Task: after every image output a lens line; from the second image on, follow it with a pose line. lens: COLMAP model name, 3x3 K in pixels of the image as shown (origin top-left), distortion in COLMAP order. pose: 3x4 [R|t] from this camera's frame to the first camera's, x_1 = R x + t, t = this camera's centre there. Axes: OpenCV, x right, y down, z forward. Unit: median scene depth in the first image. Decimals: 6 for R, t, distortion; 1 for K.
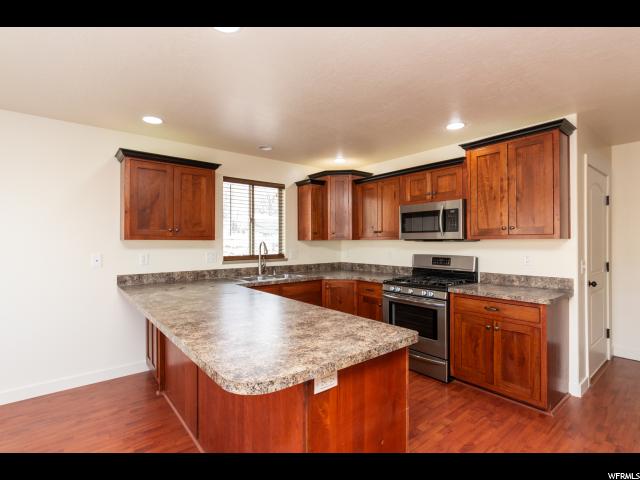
lens RADIAL K [[310.9, 0, 320.0], [0, 310.9, 240.0], [0, 0, 1]] dist [0.004011, 0.000771]
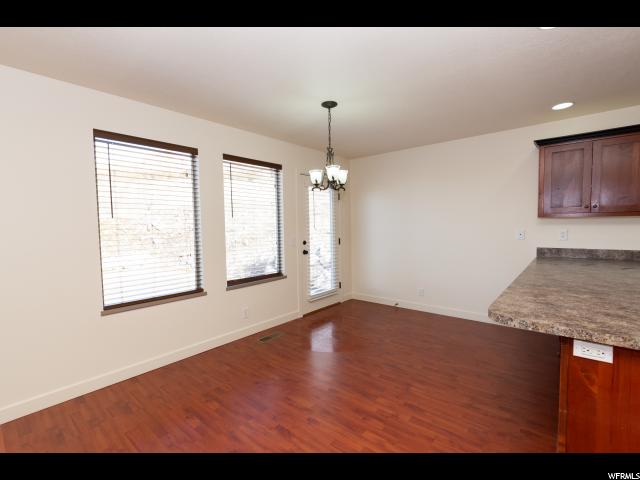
lens RADIAL K [[292.9, 0, 320.0], [0, 292.9, 240.0], [0, 0, 1]] dist [-0.000071, 0.000238]
pose [[0.179313, 0.053227, -0.982351, 0.257315], [0.022315, 0.998058, 0.058151, -0.000132], [0.983539, -0.032349, 0.177777, -0.020798]]
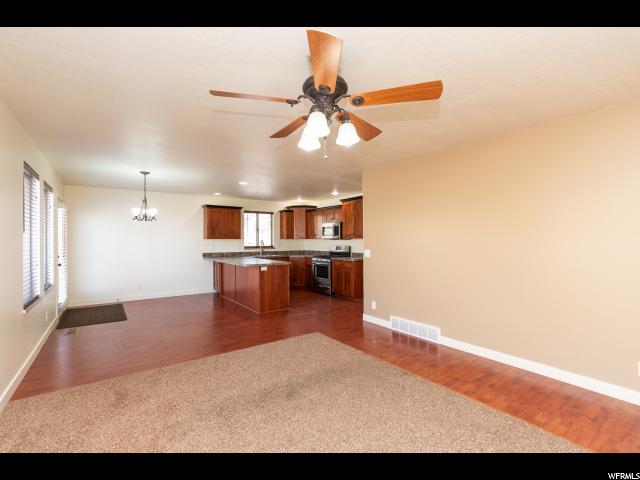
lens RADIAL K [[297.9, 0, 320.0], [0, 297.9, 240.0], [0, 0, 1]] dist [0.000426, -0.000088]
pose [[0.998230, -0.001340, -0.059450, 0.370935], [0.001631, 0.999987, 0.004845, -0.002858], [0.059443, -0.004933, 0.998220, -1.142105]]
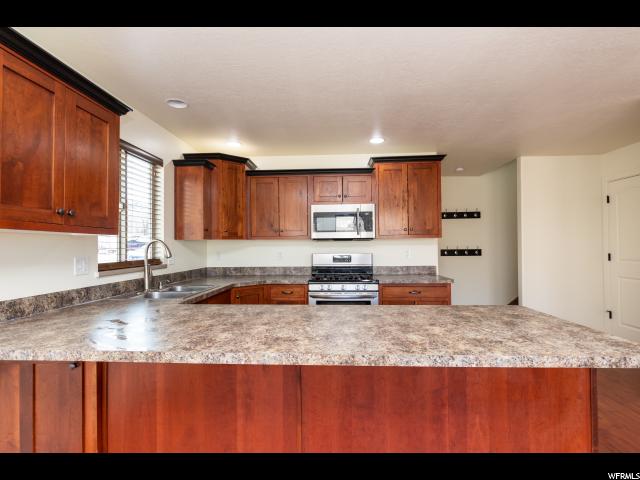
lens RADIAL K [[323.7, 0, 320.0], [0, 323.7, 240.0], [0, 0, 1]] dist [0.000707, 0.000198]
pose [[0.673089, 0.009003, 0.739507, -0.494590], [0.003953, 0.999868, -0.015771, 0.019703], [-0.739551, 0.013538, 0.672964, 0.287773]]
